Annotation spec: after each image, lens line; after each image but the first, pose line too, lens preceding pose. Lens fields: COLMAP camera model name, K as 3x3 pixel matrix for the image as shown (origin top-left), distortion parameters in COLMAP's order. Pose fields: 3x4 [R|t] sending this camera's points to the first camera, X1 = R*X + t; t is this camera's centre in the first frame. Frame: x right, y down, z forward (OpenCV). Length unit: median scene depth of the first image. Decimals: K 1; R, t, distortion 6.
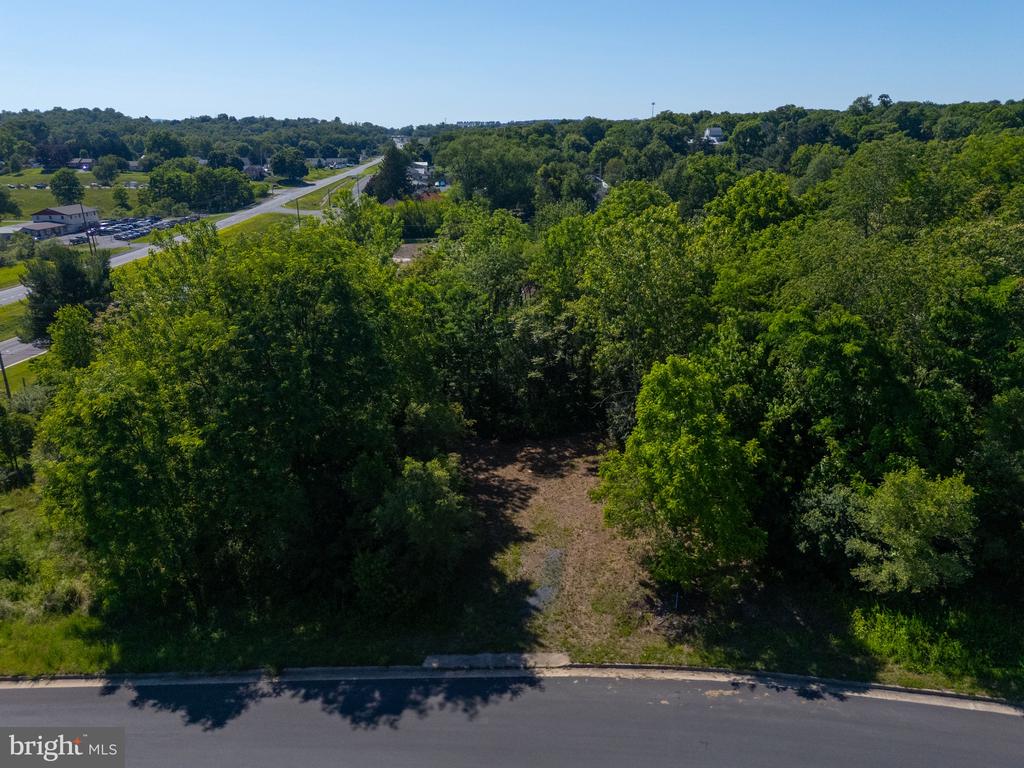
lens RADIAL K [[746.9, 0, 512.0], [0, 746.9, 384.0], [0, 0, 1]] dist [0.105406, -0.128288]
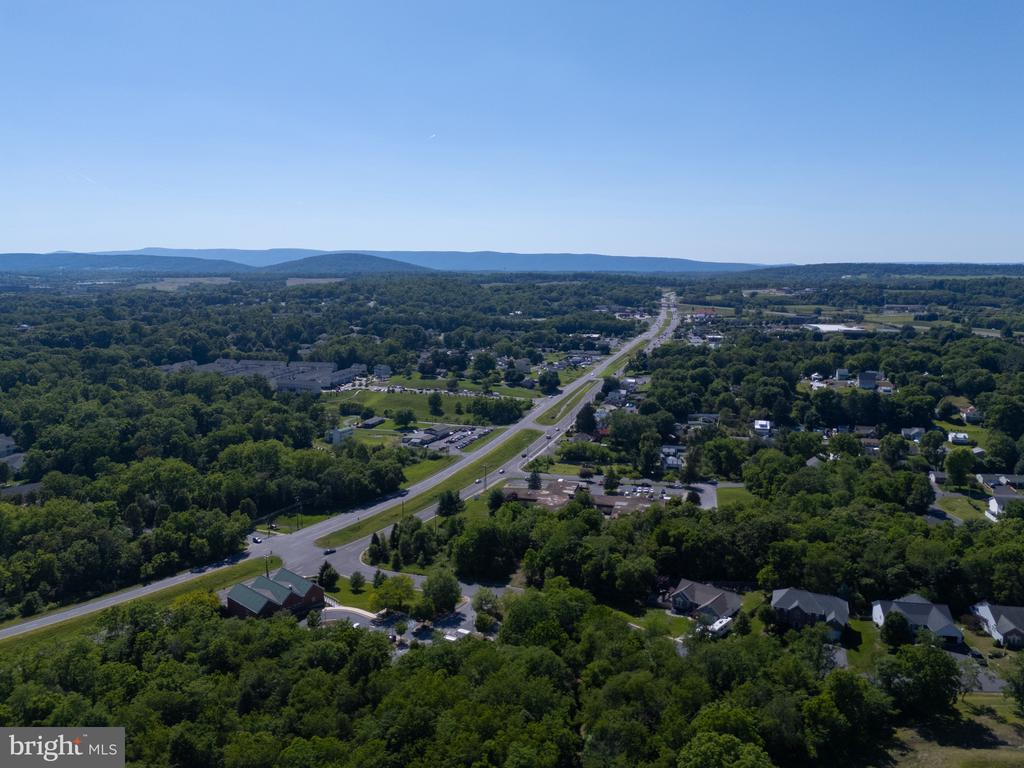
lens RADIAL K [[746.9, 0, 512.0], [0, 746.9, 384.0], [0, 0, 1]] dist [0.105406, -0.128288]
pose [[0.927741, 0.066552, -0.367243, 2.345849], [-0.121506, 0.984226, -0.128589, -0.583496], [0.352892, 0.163920, 0.921194, -5.454226]]
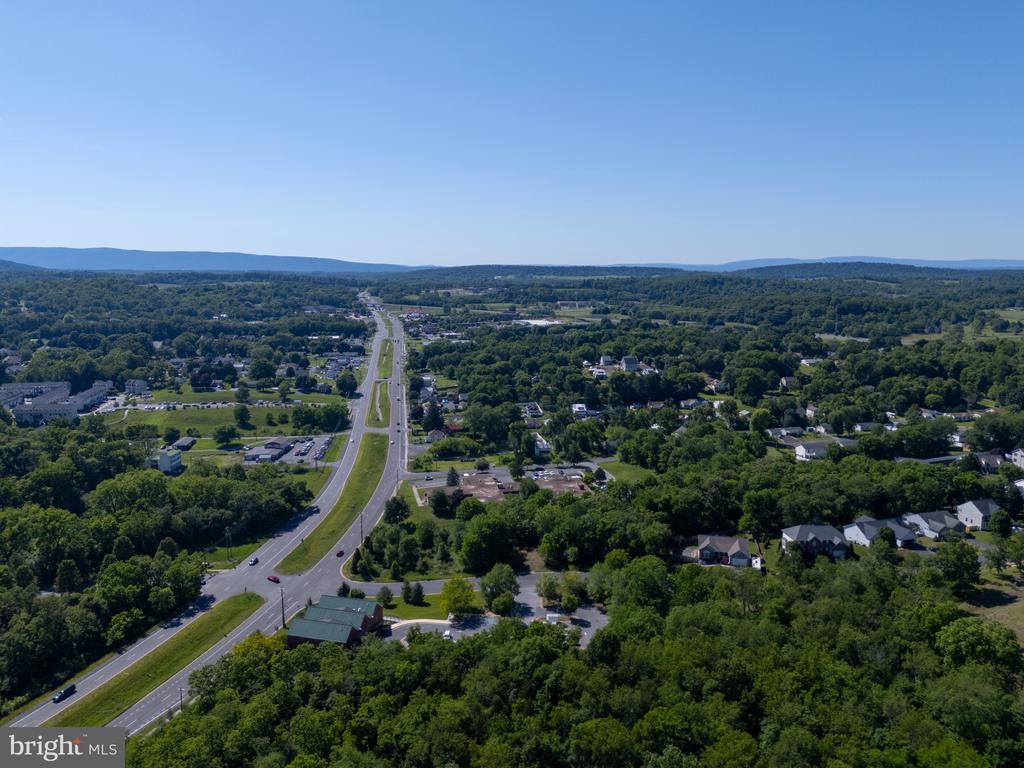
lens RADIAL K [[746.9, 0, 512.0], [0, 746.9, 384.0], [0, 0, 1]] dist [0.105406, -0.128288]
pose [[0.996933, -0.004167, 0.078144, -0.672117], [0.016142, 0.988056, -0.153250, -0.341992], [-0.076572, 0.154041, 0.985093, -6.164508]]
